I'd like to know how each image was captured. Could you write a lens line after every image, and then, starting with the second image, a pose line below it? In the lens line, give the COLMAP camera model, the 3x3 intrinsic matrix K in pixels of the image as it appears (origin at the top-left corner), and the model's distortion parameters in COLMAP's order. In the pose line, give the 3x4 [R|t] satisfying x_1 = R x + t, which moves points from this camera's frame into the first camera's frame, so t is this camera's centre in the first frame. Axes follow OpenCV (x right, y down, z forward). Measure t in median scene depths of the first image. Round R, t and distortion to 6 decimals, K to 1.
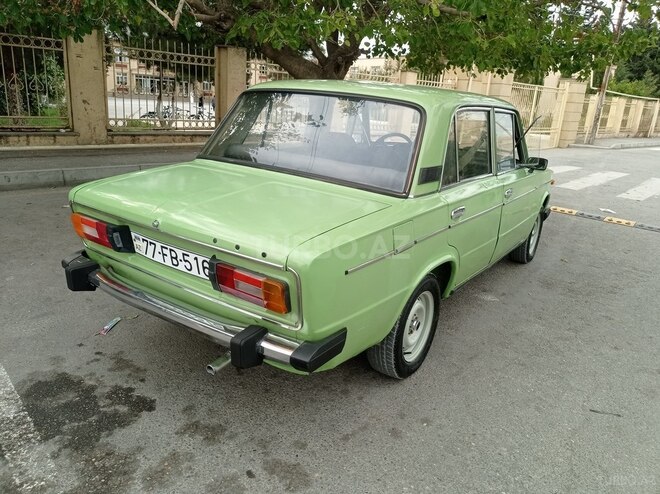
lens RADIAL K [[476.2, 0, 328.6], [0, 476.2, 265.5], [0, 0, 1]] dist [0.018155, -0.003231]
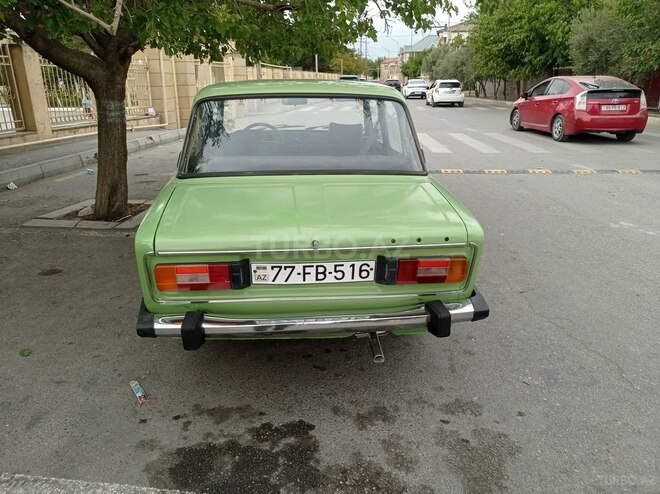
lens RADIAL K [[476.2, 0, 316.4], [0, 476.2, 262.6], [0, 0, 1]] dist [0.018155, -0.003231]
pose [[0.773661, -0.284638, 0.566066, -0.871165], [0.259488, 0.957391, 0.126759, -0.163322], [-0.578027, 0.048818, 0.814556, 0.164954]]
